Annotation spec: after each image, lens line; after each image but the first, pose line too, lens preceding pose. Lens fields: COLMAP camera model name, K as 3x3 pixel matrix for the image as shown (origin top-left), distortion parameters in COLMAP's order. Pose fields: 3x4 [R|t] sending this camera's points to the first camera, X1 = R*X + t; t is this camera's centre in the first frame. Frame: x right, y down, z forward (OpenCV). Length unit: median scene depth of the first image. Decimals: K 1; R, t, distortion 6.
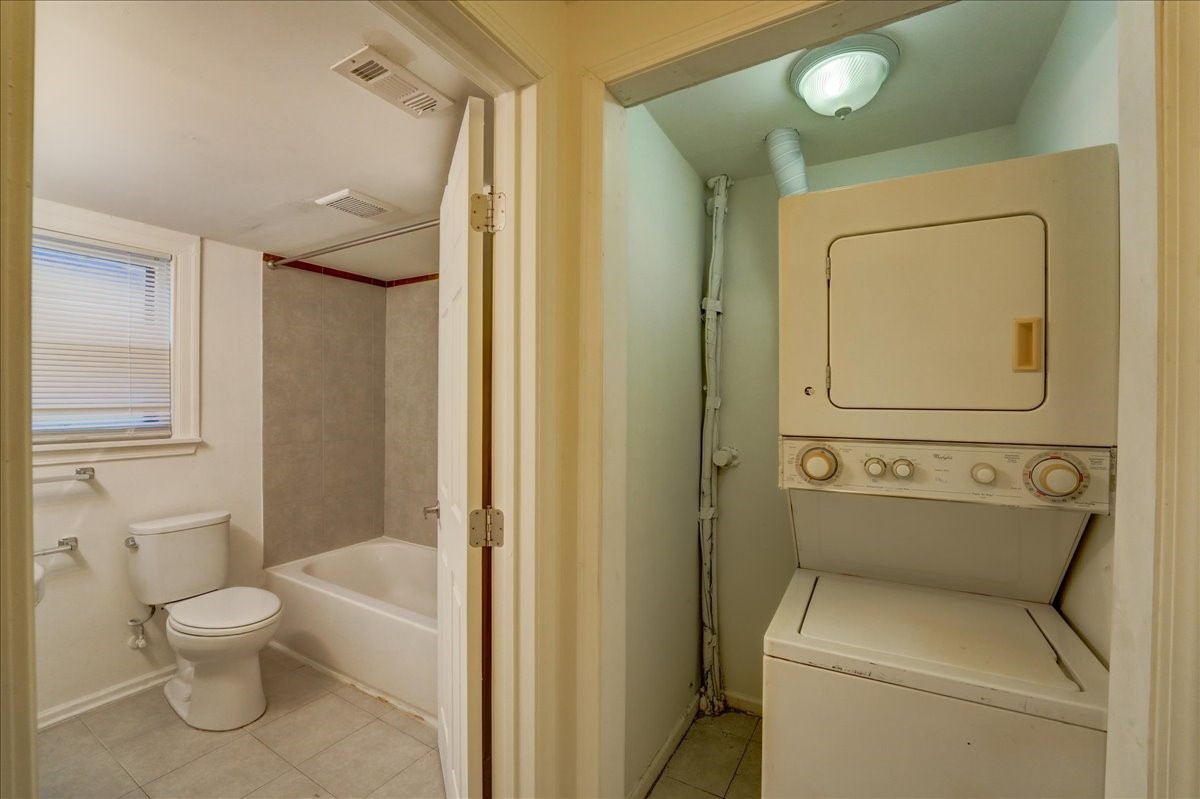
lens RADIAL K [[501.7, 0, 598.9], [0, 501.7, 402.6], [0, 0, 1]] dist [-0.023899, 0.001030]
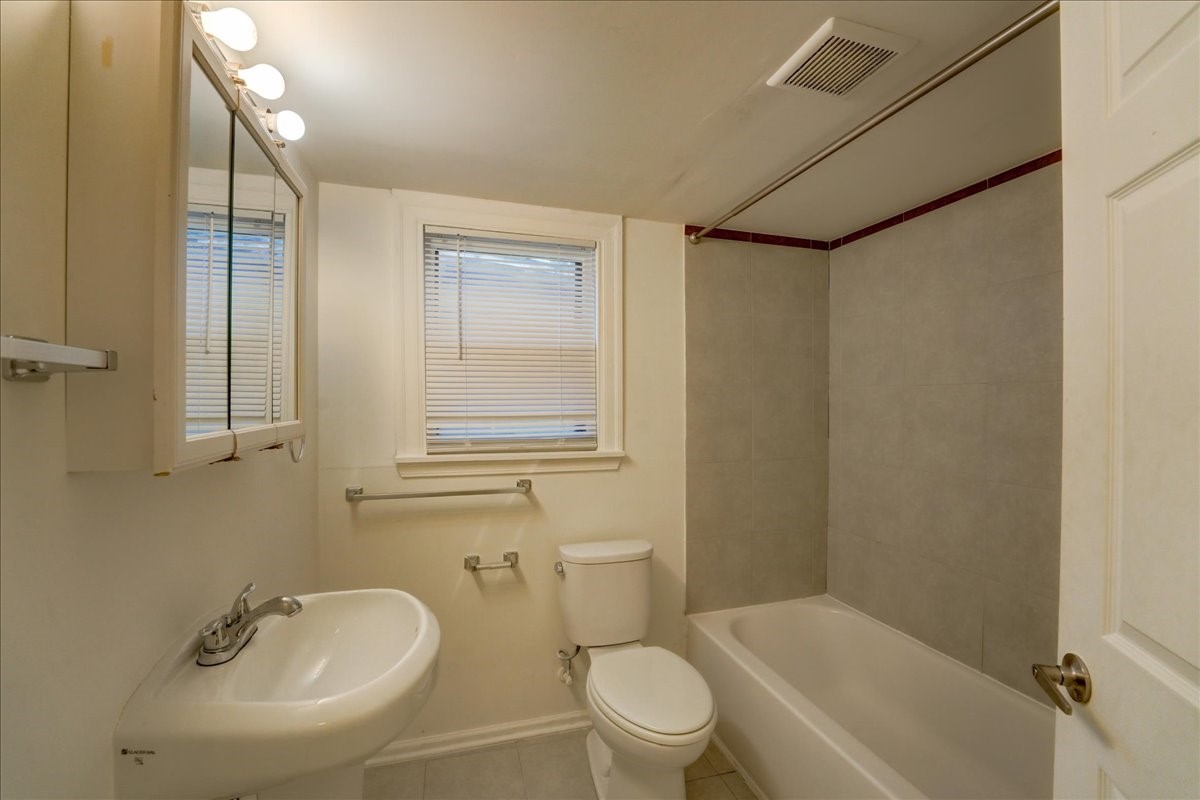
lens RADIAL K [[501.7, 0, 596.1], [0, 501.7, 404.0], [0, 0, 1]] dist [-0.023899, 0.001030]
pose [[0.733450, -0.007821, -0.679698, -0.264162], [0.000359, 0.999938, -0.011118, -0.000940], [0.679743, 0.007910, 0.733407, 0.347007]]
